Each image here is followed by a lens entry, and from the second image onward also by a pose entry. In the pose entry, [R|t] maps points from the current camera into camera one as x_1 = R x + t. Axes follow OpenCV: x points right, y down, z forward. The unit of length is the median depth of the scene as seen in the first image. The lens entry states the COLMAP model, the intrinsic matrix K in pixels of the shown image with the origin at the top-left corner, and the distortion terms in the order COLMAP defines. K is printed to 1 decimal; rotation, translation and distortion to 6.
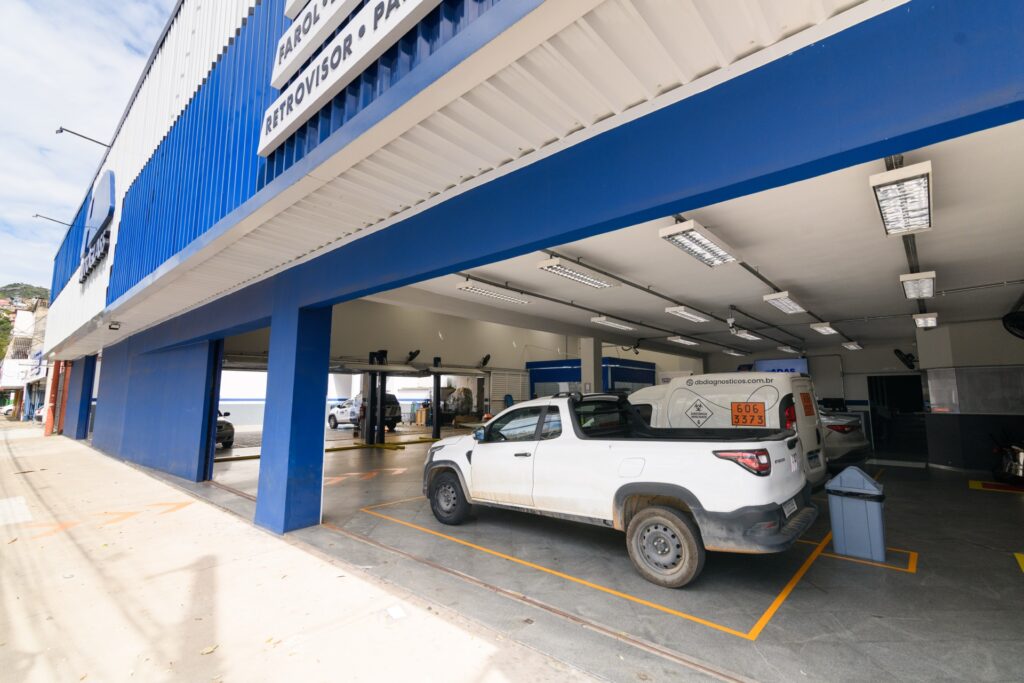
lens RADIAL K [[465.2, 0, 511.7], [0, 465.2, 344.8], [0, 0, 1]] dist [0.014046, -0.000235]
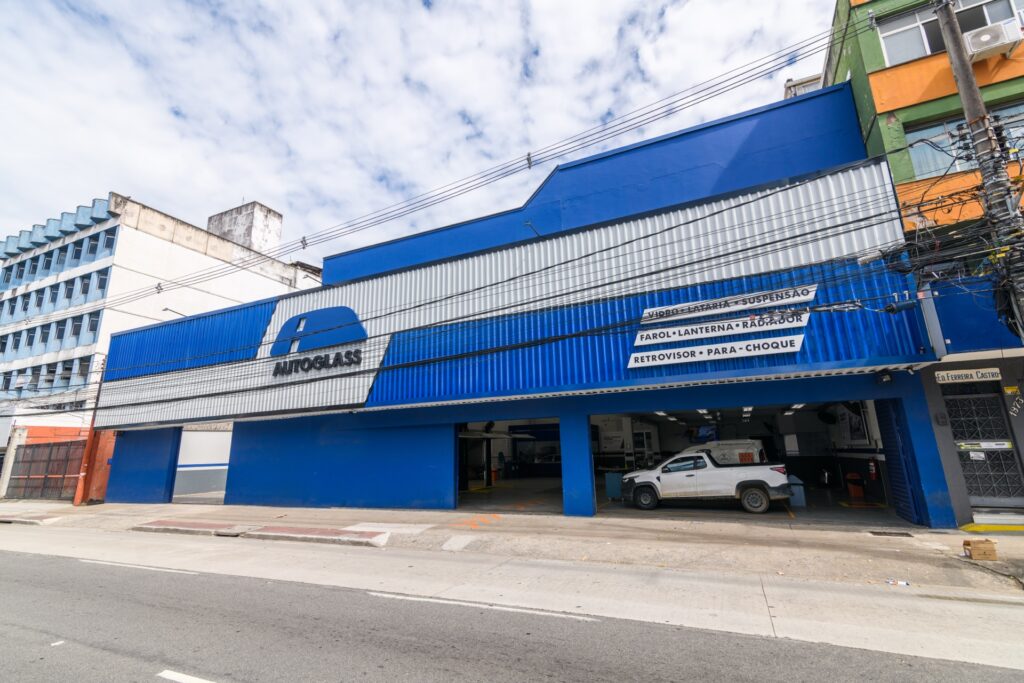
lens RADIAL K [[465.2, 0, 511.7], [0, 465.2, 344.8], [0, 0, 1]] dist [0.014046, -0.000235]
pose [[0.955035, 0.039582, 0.293839, -1.721997], [-0.005375, 0.993197, -0.116319, -0.178291], [-0.296445, 0.109509, 0.948751, -1.245255]]
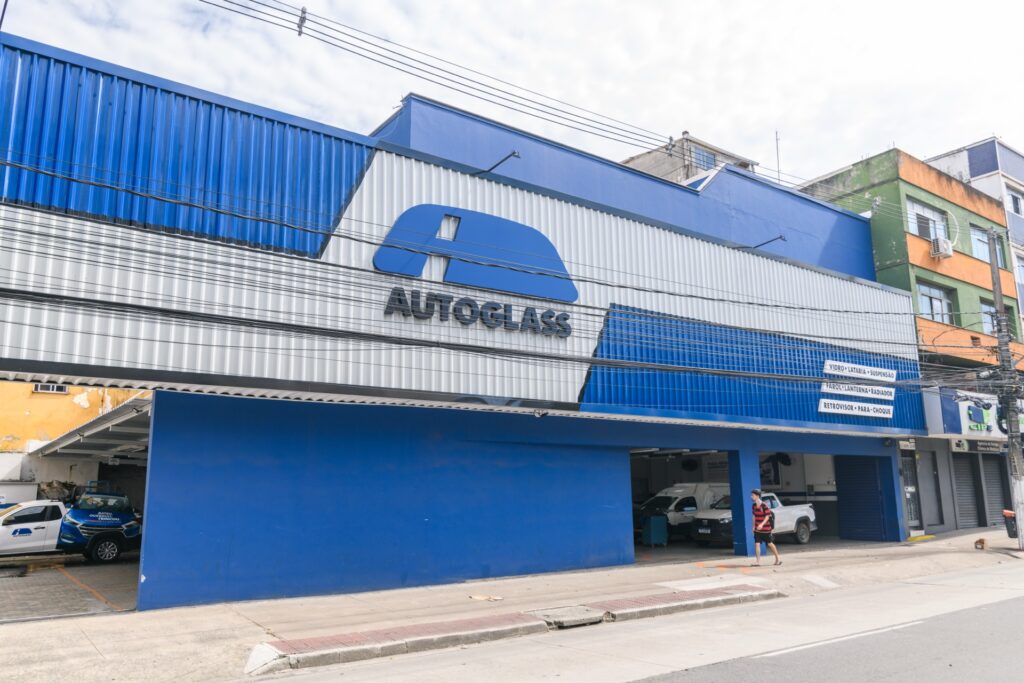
lens RADIAL K [[782.0, 0, 512.9], [0, 782.0, 344.9], [0, 0, 1]] dist [-0.036356, 0.000156]
pose [[0.197433, 0.175719, 0.964439, -4.898967], [-0.106435, 0.981831, -0.157099, 0.143100], [-0.974521, -0.071634, 0.212548, 1.601247]]
